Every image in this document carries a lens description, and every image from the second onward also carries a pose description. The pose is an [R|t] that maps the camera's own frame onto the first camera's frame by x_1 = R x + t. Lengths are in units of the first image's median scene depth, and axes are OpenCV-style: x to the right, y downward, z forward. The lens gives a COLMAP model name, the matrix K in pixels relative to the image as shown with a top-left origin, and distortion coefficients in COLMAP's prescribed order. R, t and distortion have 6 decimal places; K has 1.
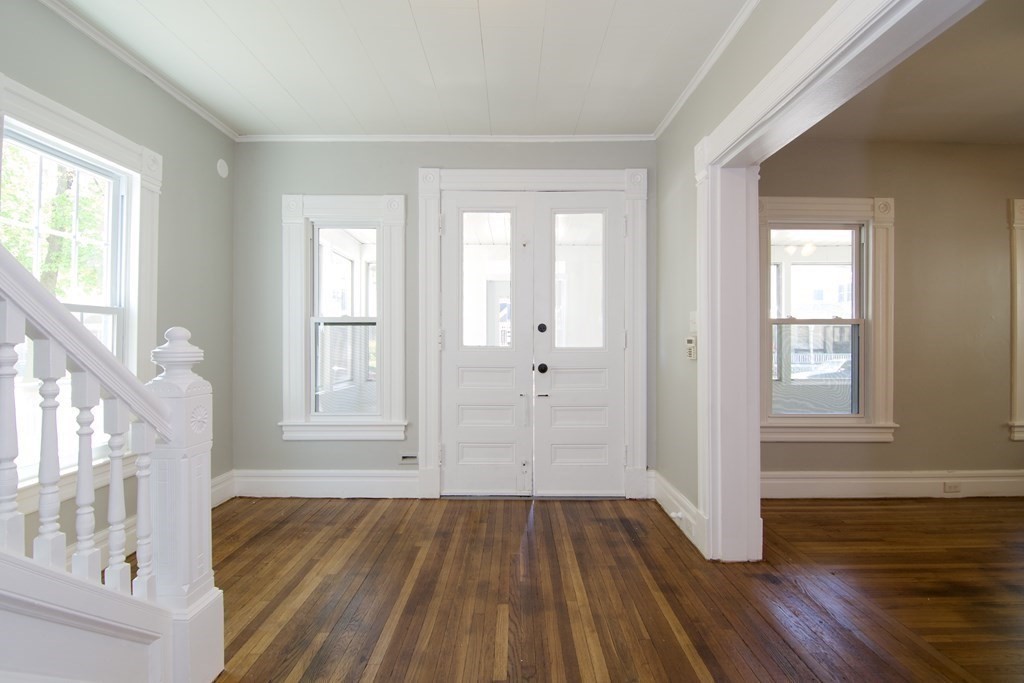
lens RADIAL K [[513.5, 0, 509.8], [0, 513.5, 339.5], [0, 0, 1]] dist [-0.001654, -0.015468]
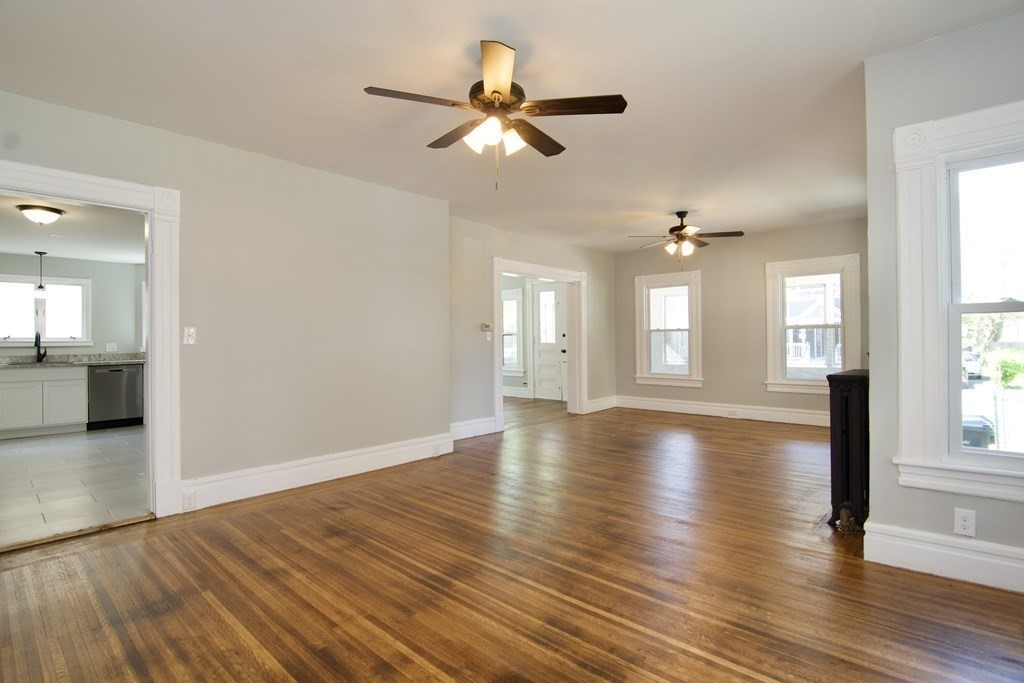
lens RADIAL K [[493.1, 0, 510.0], [0, 493.1, 338.4], [0, 0, 1]] dist [-0.021546, -0.000656]
pose [[0.738179, -0.011196, -0.674512, 1.520509], [0.008610, 0.999937, -0.007174, 0.008163], [0.674550, -0.000512, 0.738229, -0.993068]]
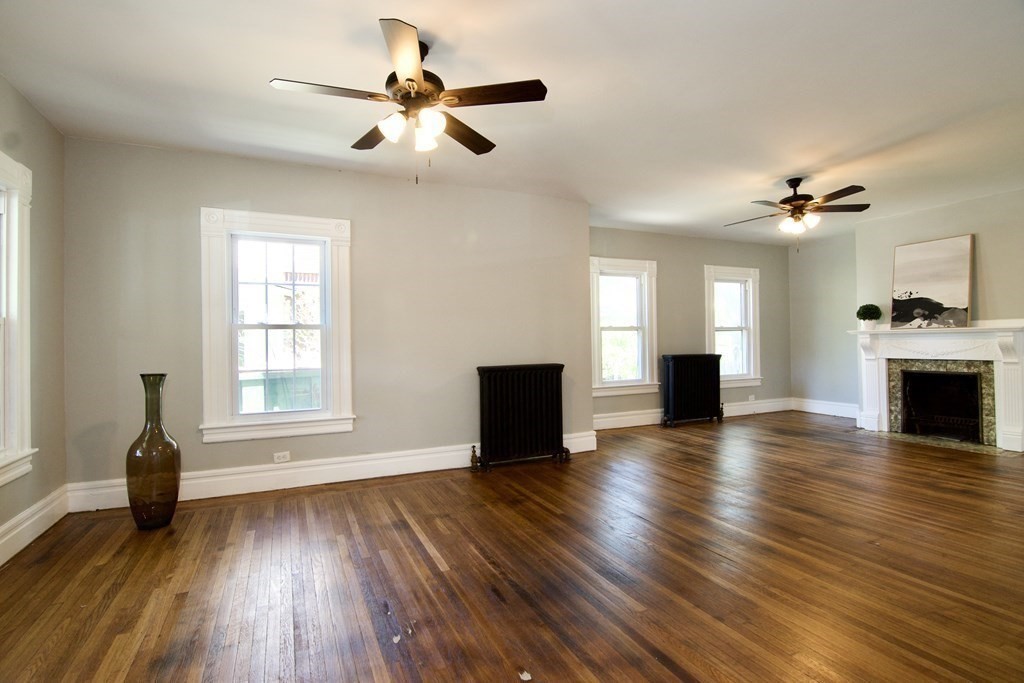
lens RADIAL K [[493.1, 0, 510.0], [0, 493.1, 338.4], [0, 0, 1]] dist [-0.021546, -0.000656]
pose [[-0.415785, 0.011336, 0.909392, 0.278240], [0.016062, 0.999858, -0.005120, 0.005841], [-0.909321, 0.012478, -0.415908, 0.614448]]
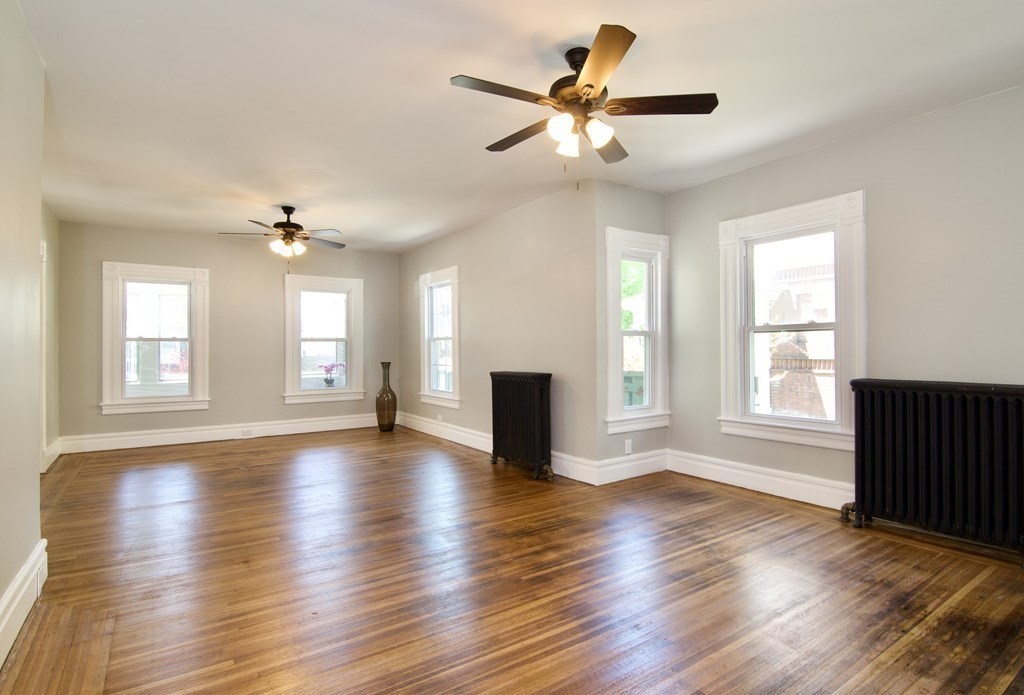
lens RADIAL K [[518.8, 0, 500.5], [0, 518.8, 345.2], [0, 0, 1]] dist [-0.011650, -0.000073]
pose [[0.834329, -0.001894, 0.551263, 0.608426], [0.008721, 0.999914, -0.009764, 0.009204], [-0.551198, 0.012954, 0.834274, -1.016767]]
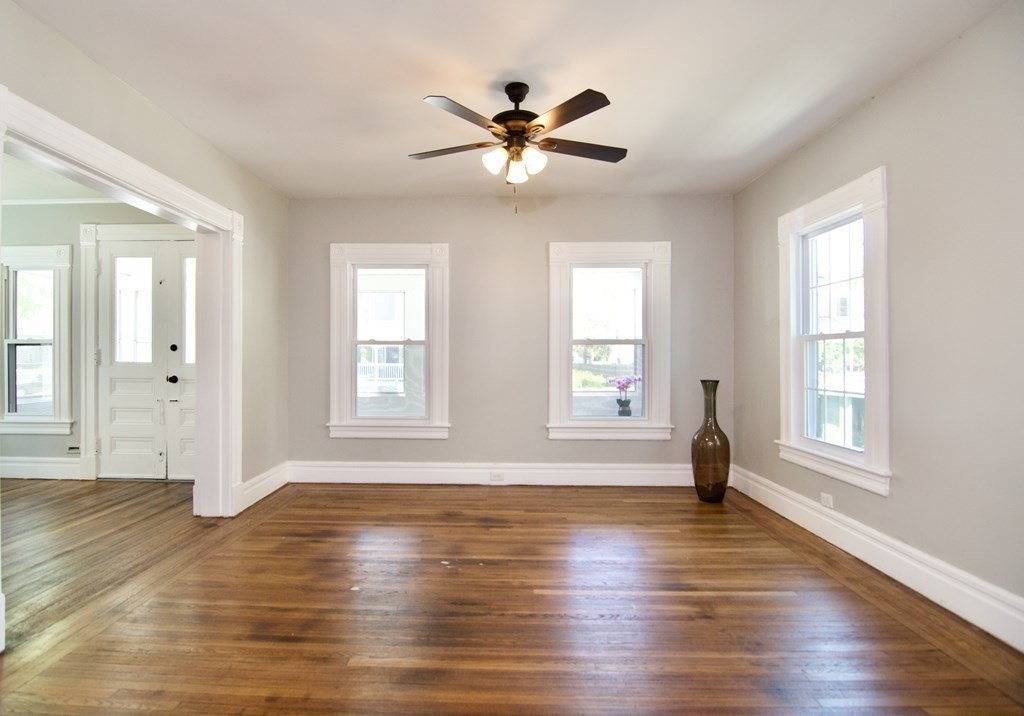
lens RADIAL K [[527.6, 0, 488.6], [0, 527.6, 356.5], [0, 0, 1]] dist [-0.012165, -0.000878]
pose [[0.999598, 0.000455, -0.028364, 0.884007], [-0.000656, 0.999975, -0.007060, 0.008241], [0.028360, 0.007075, 0.999573, -0.285278]]
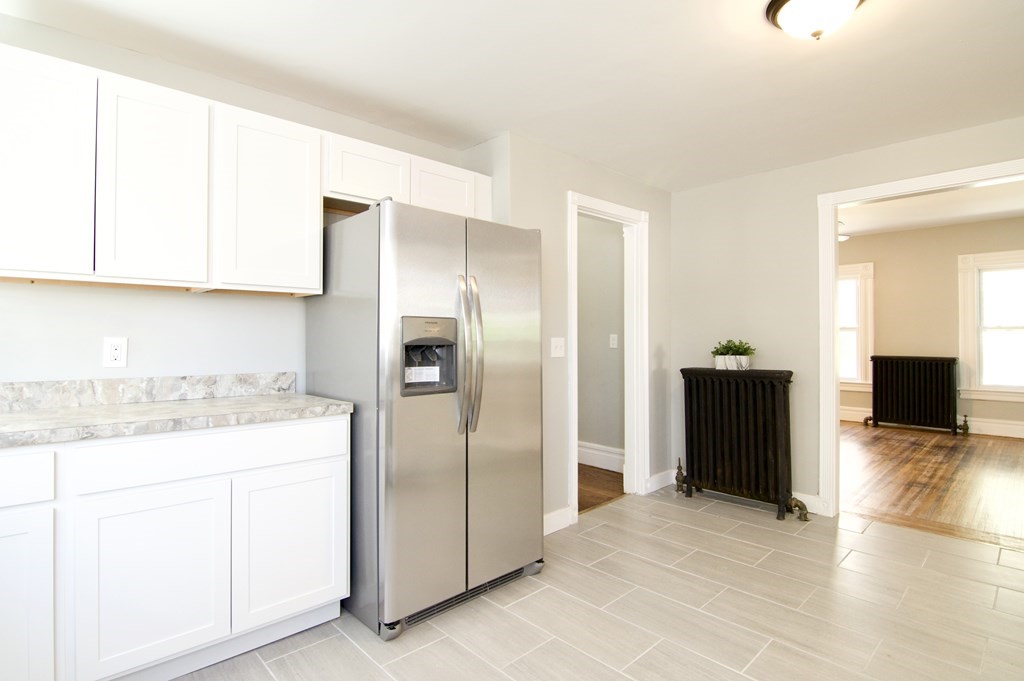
lens RADIAL K [[505.4, 0, 511.5], [0, 505.4, 335.2], [0, 0, 1]] dist [-0.010415, -0.001026]
pose [[0.725992, 0.004183, 0.687691, -0.596285], [0.002591, 0.999958, -0.008818, 0.001569], [-0.687699, 0.008183, 0.725950, -1.026962]]
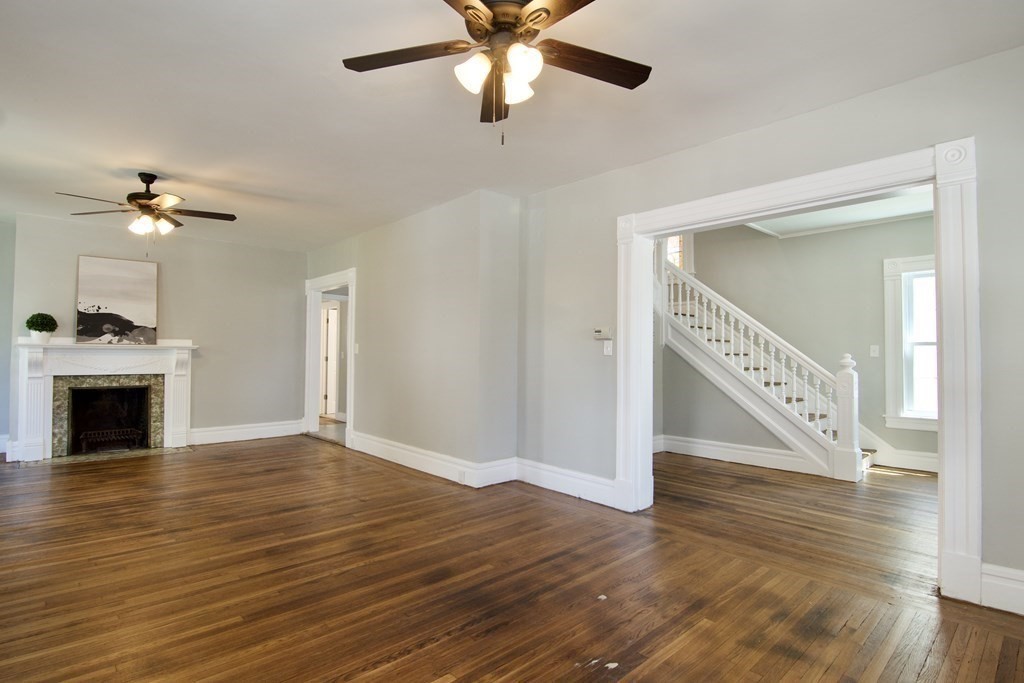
lens RADIAL K [[513.5, 0, 509.8], [0, 513.5, 339.5], [0, 0, 1]] dist [-0.001654, -0.015468]
pose [[-0.733833, -0.026872, -0.678798, 1.229189], [-0.011172, 0.999560, -0.027492, 0.003170], [0.679238, -0.012591, -0.733810, 0.825213]]
